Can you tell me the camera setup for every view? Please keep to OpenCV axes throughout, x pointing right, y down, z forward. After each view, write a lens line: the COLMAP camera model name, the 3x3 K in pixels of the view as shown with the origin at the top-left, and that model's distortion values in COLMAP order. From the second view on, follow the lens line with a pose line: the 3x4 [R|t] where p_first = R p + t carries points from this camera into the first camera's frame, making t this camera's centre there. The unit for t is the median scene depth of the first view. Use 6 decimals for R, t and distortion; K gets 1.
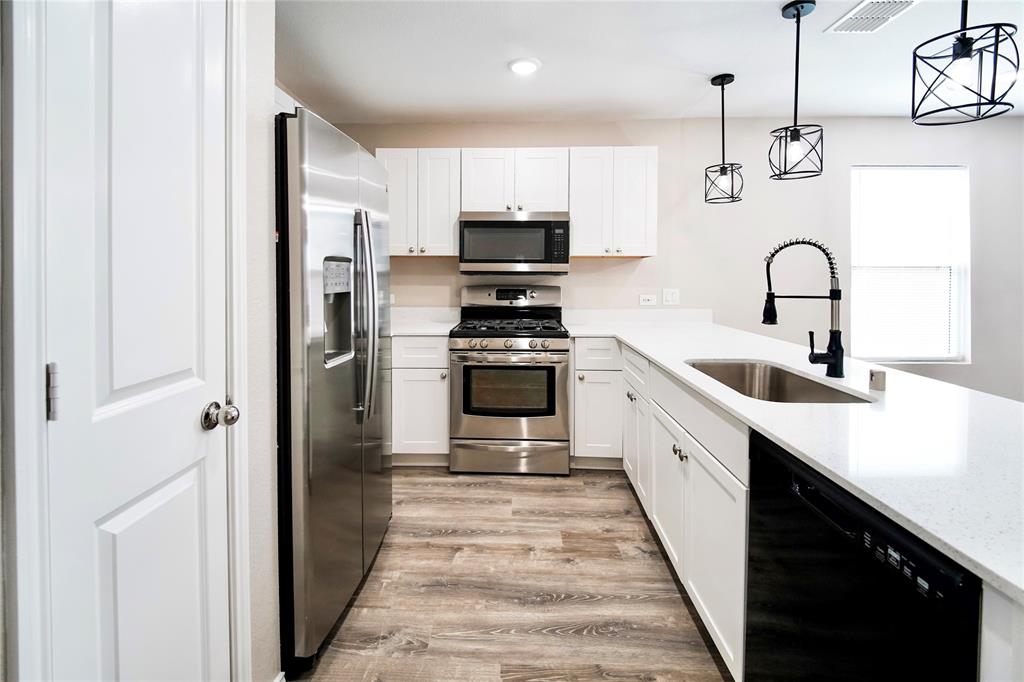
lens RADIAL K [[455.0, 0, 508.6], [0, 455.0, 283.6], [0, 0, 1]] dist [0.019617, -0.022405]
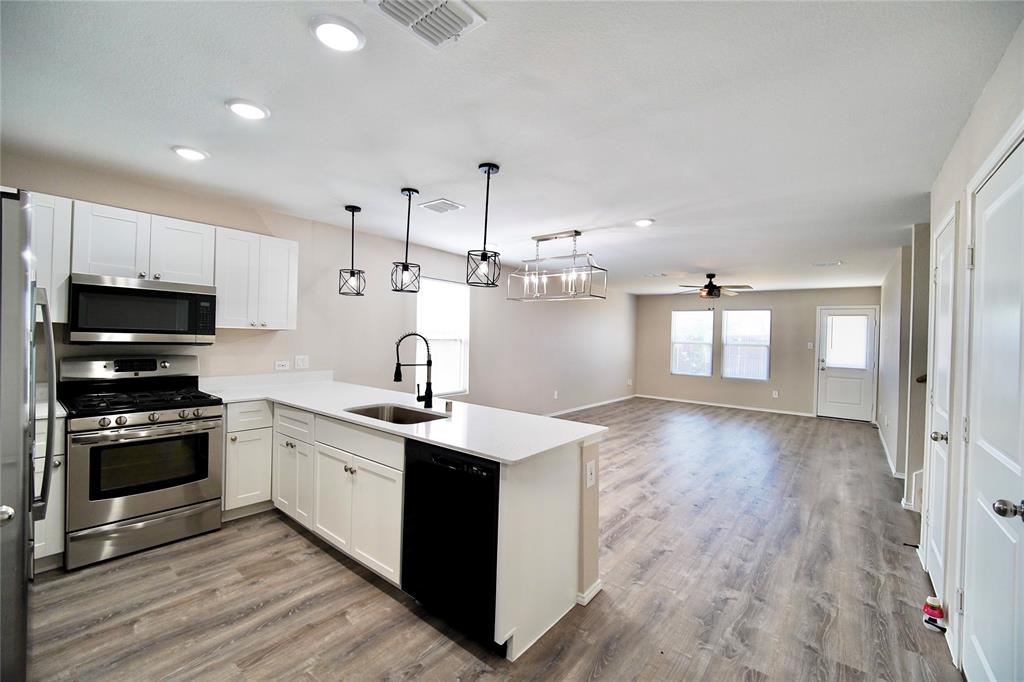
lens RADIAL K [[430.6, 0, 512.0], [0, 430.6, 341.0], [0, 0, 1]] dist [-0.000337, -0.000246]
pose [[0.598876, 0.005601, 0.800822, -0.345490], [-0.010114, 0.999949, 0.000570, -0.050301], [-0.800778, -0.008441, 0.598902, -0.224247]]
